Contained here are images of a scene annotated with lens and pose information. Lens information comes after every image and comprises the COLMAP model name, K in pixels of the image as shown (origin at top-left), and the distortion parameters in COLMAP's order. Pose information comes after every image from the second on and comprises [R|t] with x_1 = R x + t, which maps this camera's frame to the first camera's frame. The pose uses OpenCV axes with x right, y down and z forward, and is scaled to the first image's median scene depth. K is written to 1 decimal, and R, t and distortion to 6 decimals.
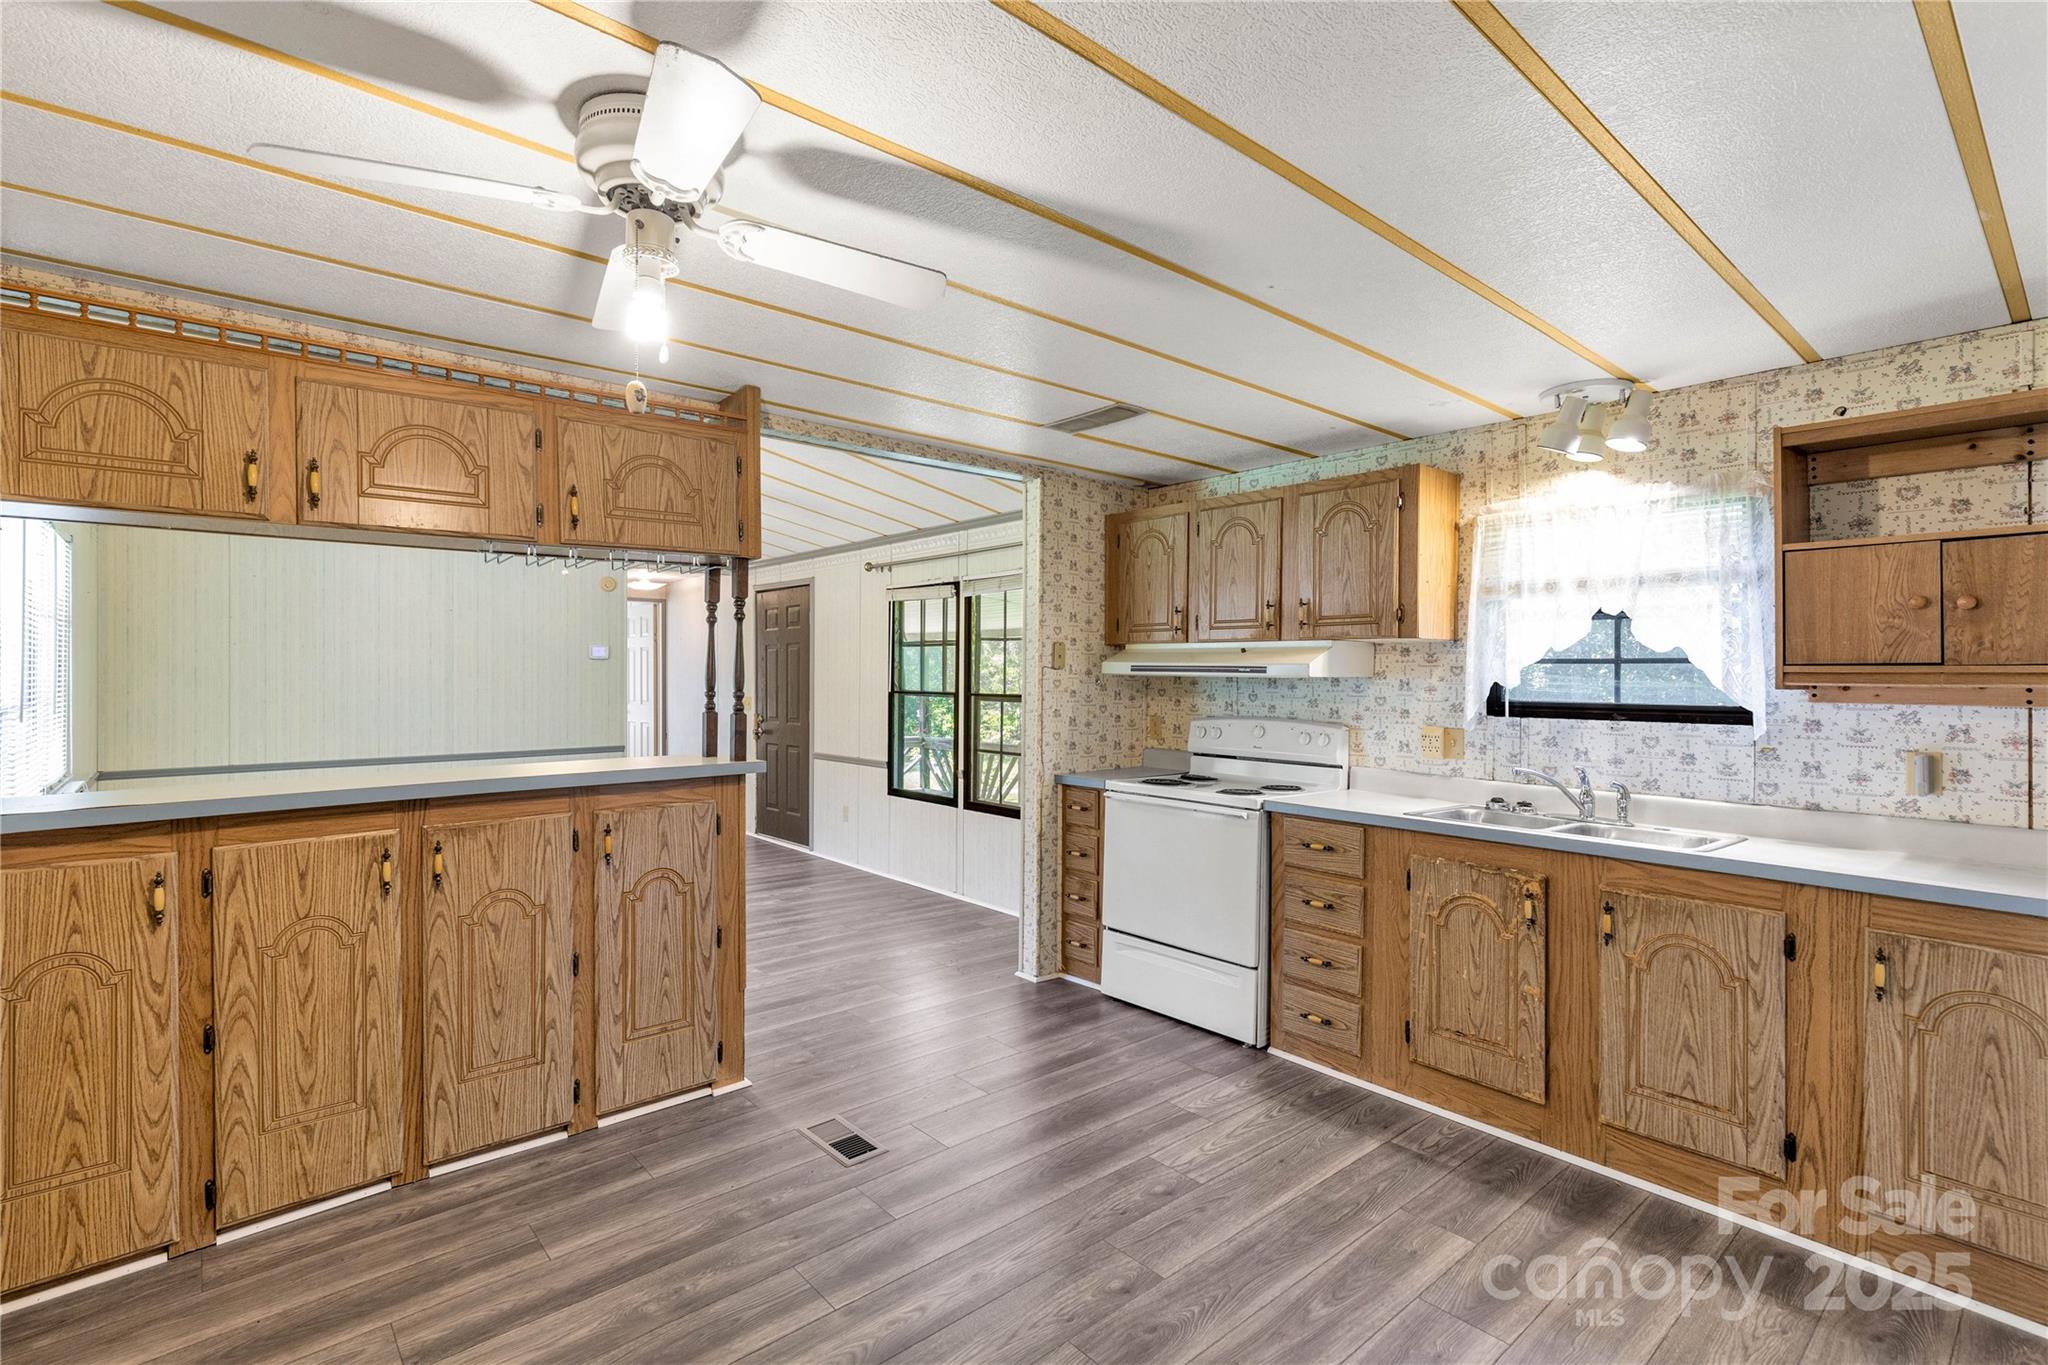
lens RADIAL K [[959.4, 0, 1019.7], [0, 959.4, 677.2], [0, 0, 1]] dist [0.013342, 0.000392]
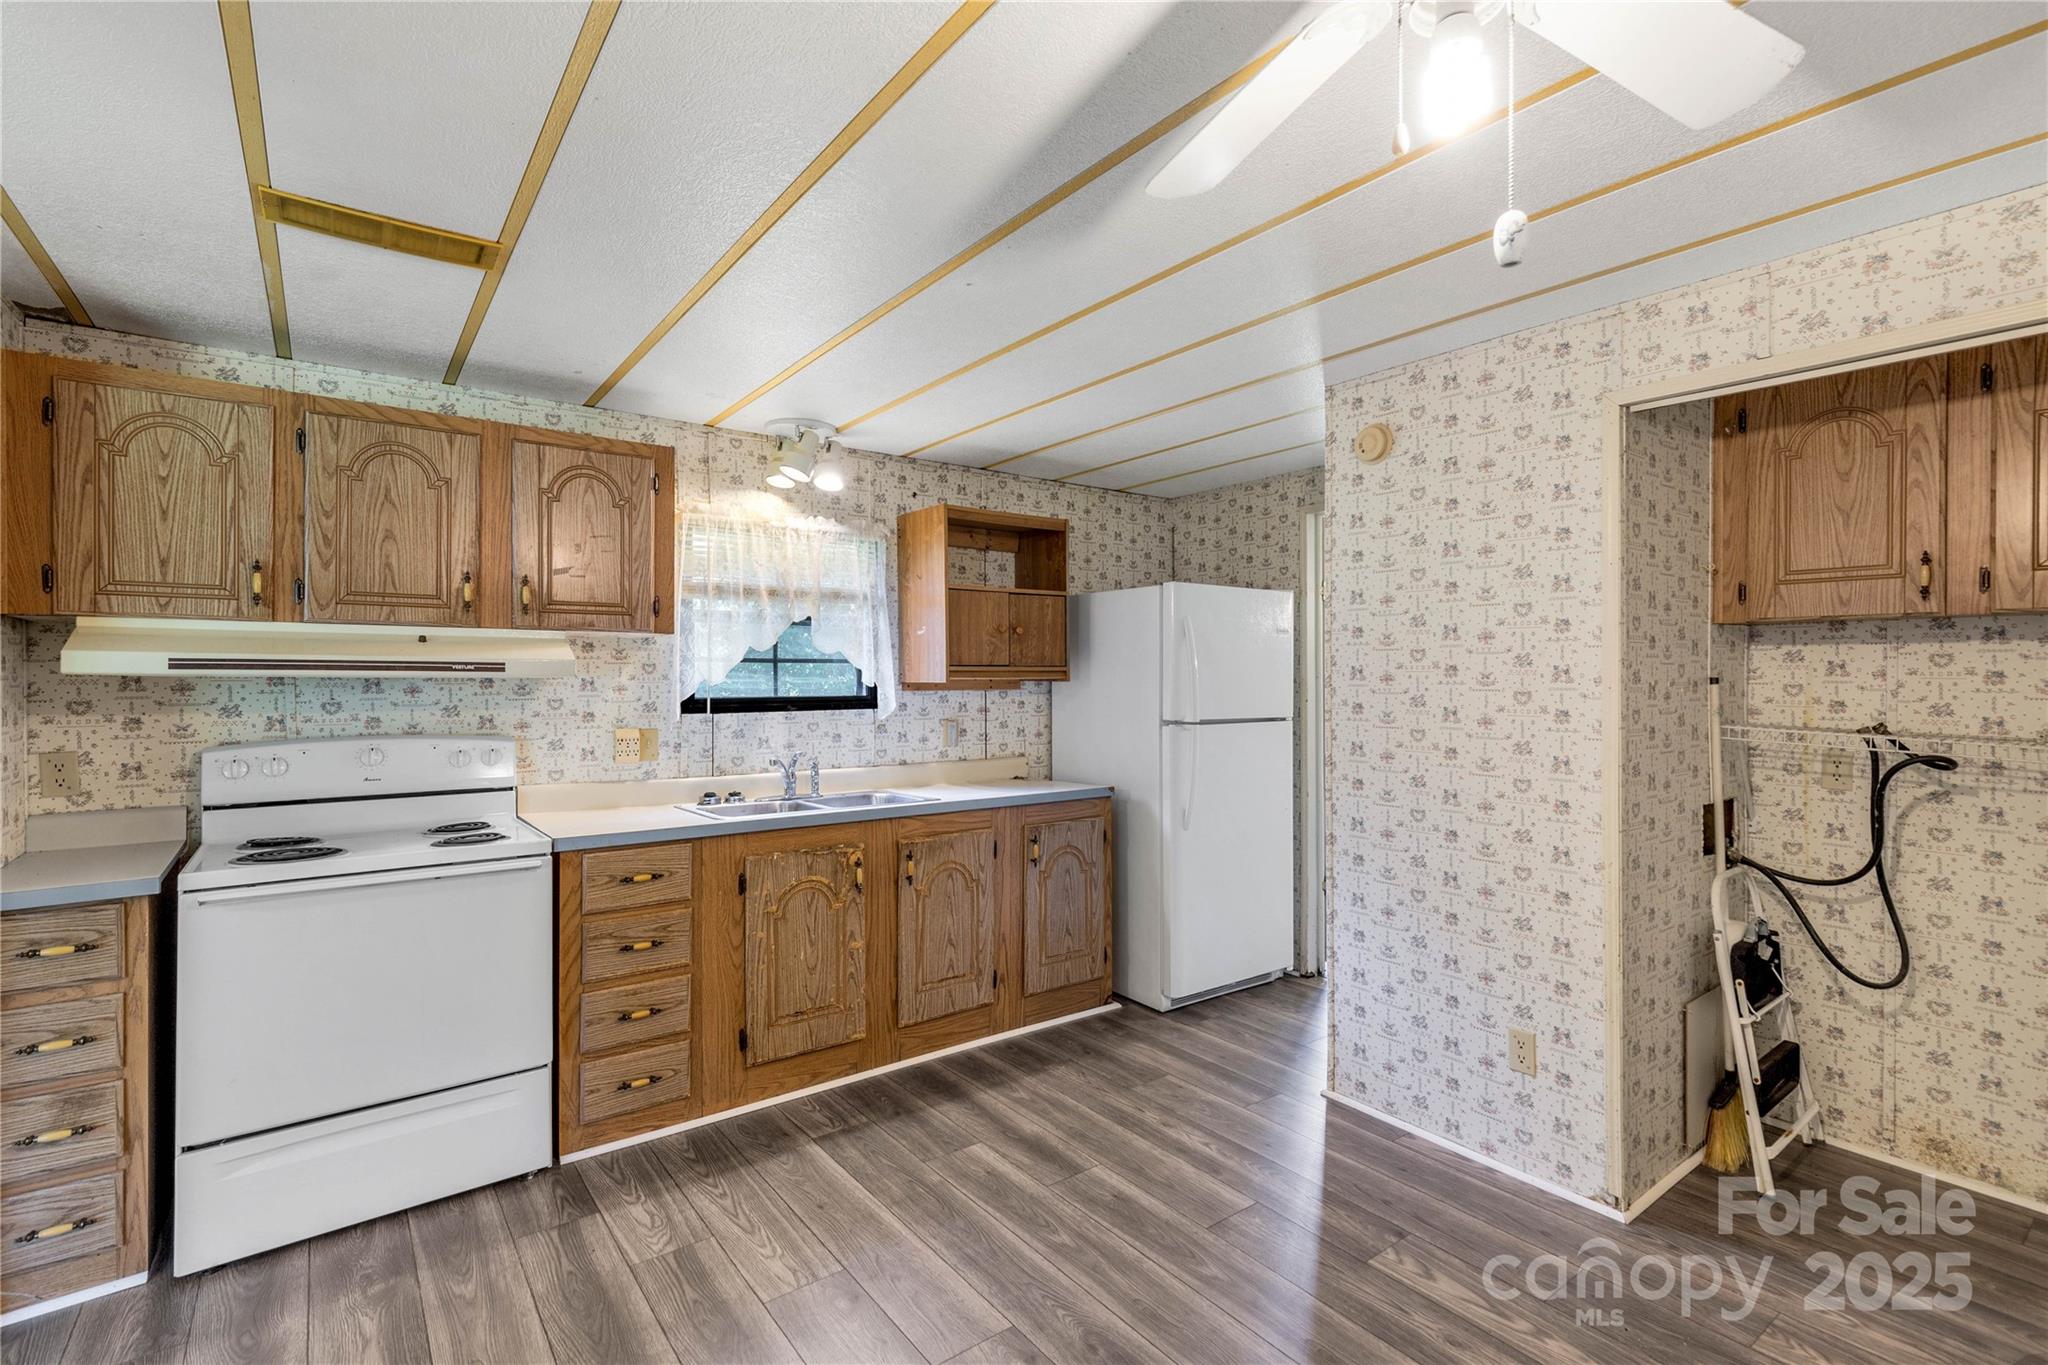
lens RADIAL K [[959.4, 0, 1009.4], [0, 959.4, 680.1], [0, 0, 1]] dist [0.013342, 0.000392]
pose [[0.062421, -0.012160, 0.997976, -0.481724], [0.003101, 0.999923, 0.011989, -0.005620], [-0.998045, 0.002347, 0.062454, 0.590648]]
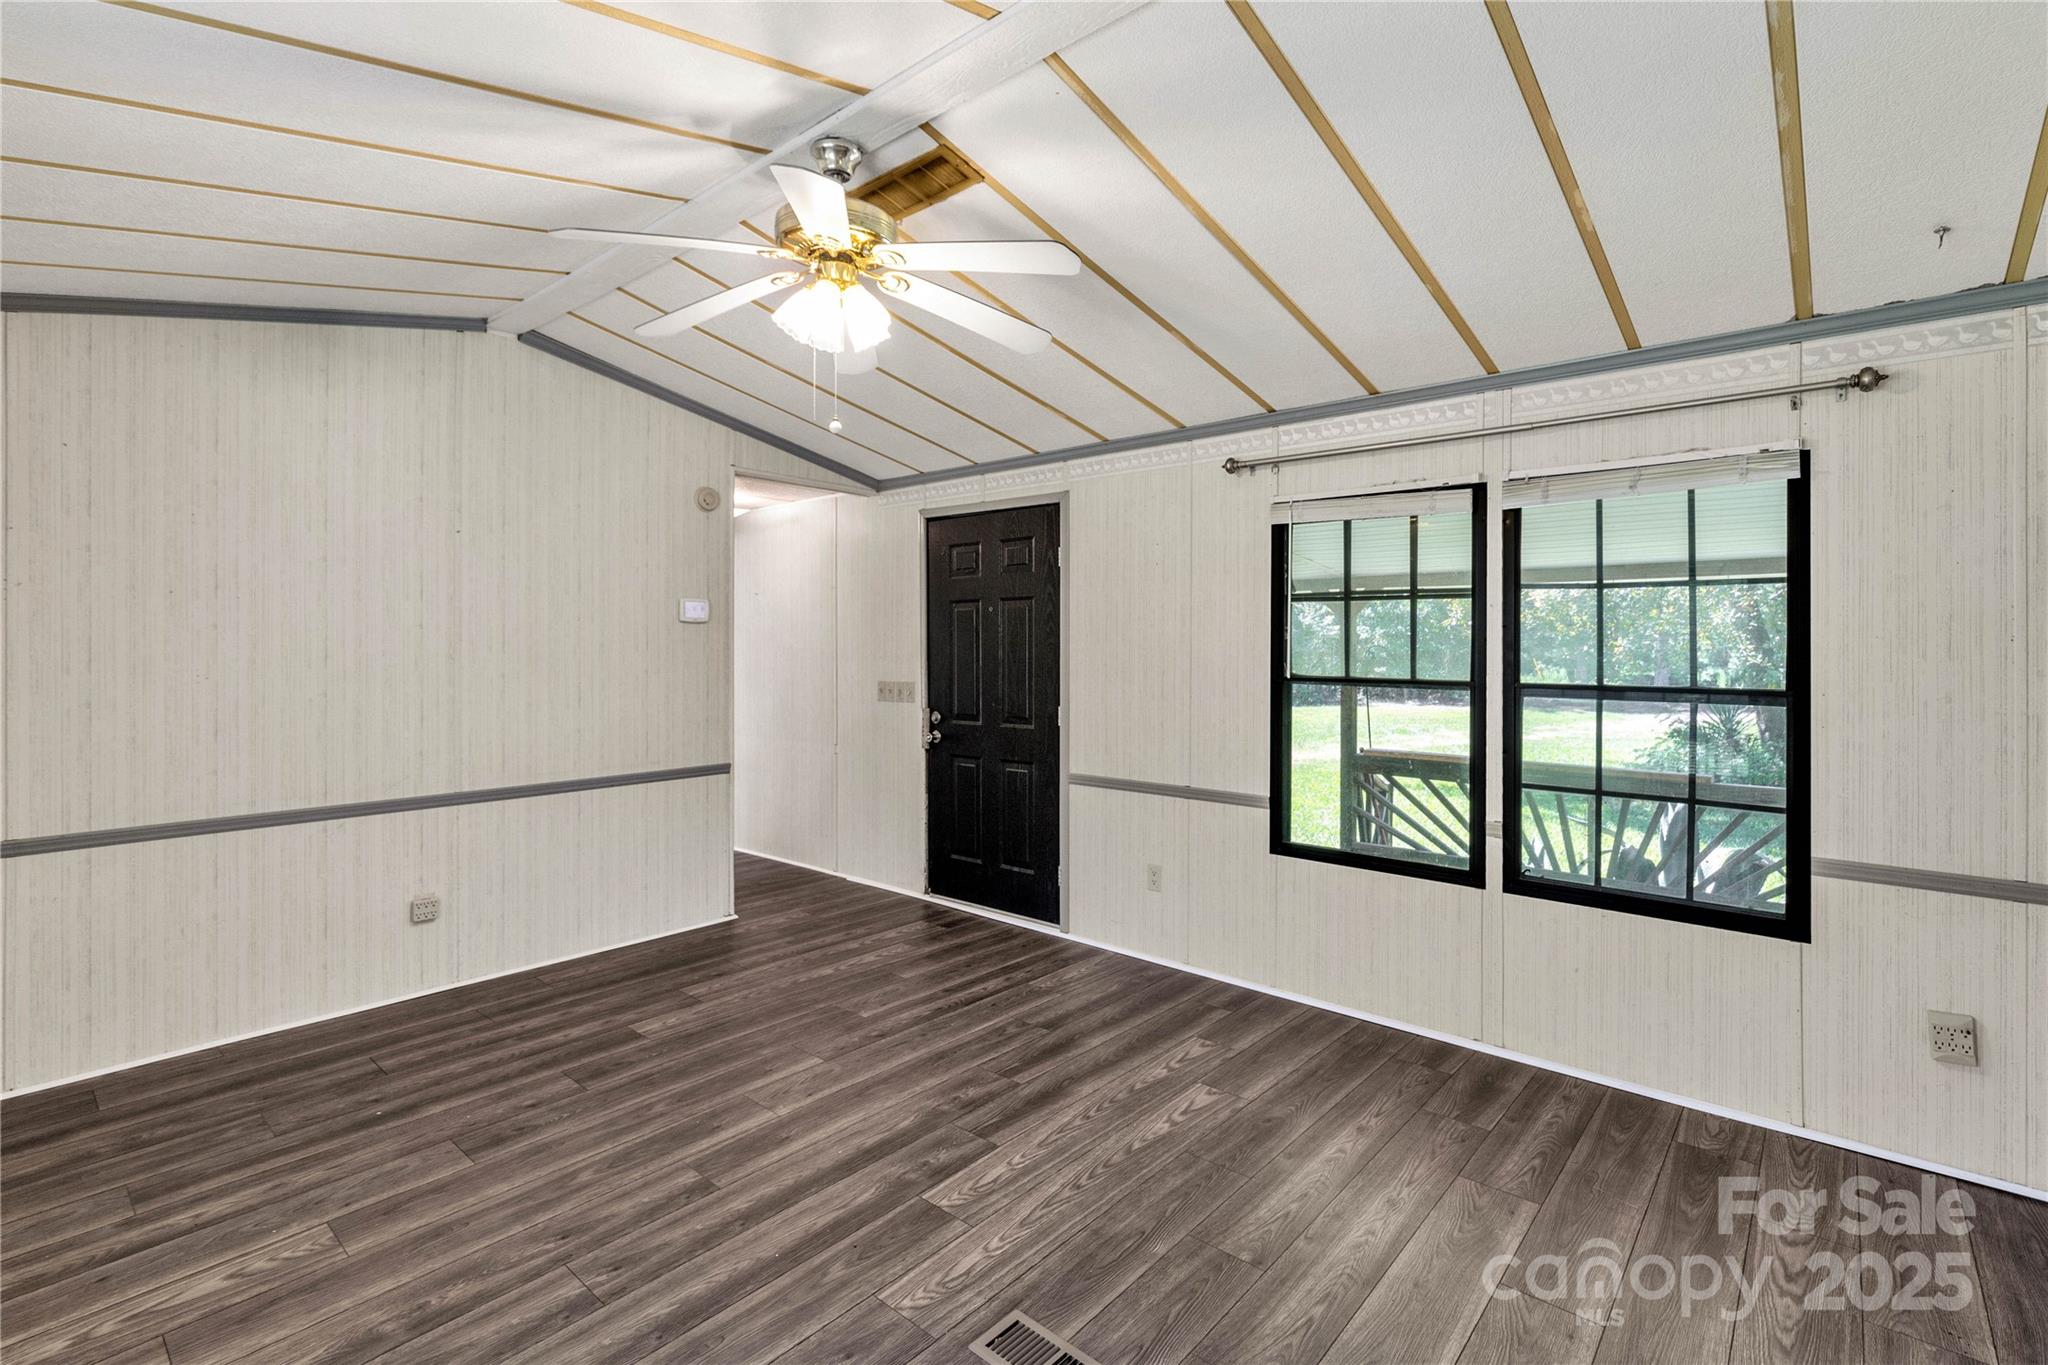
lens RADIAL K [[959.4, 0, 1027.3], [0, 959.4, 650.2], [0, 0, 1]] dist [0.013342, 0.000392]
pose [[0.990338, 0.002036, 0.138662, -0.682212], [-0.002355, 0.999995, 0.002142, -0.005201], [-0.138657, -0.002448, 0.990337, 0.814873]]
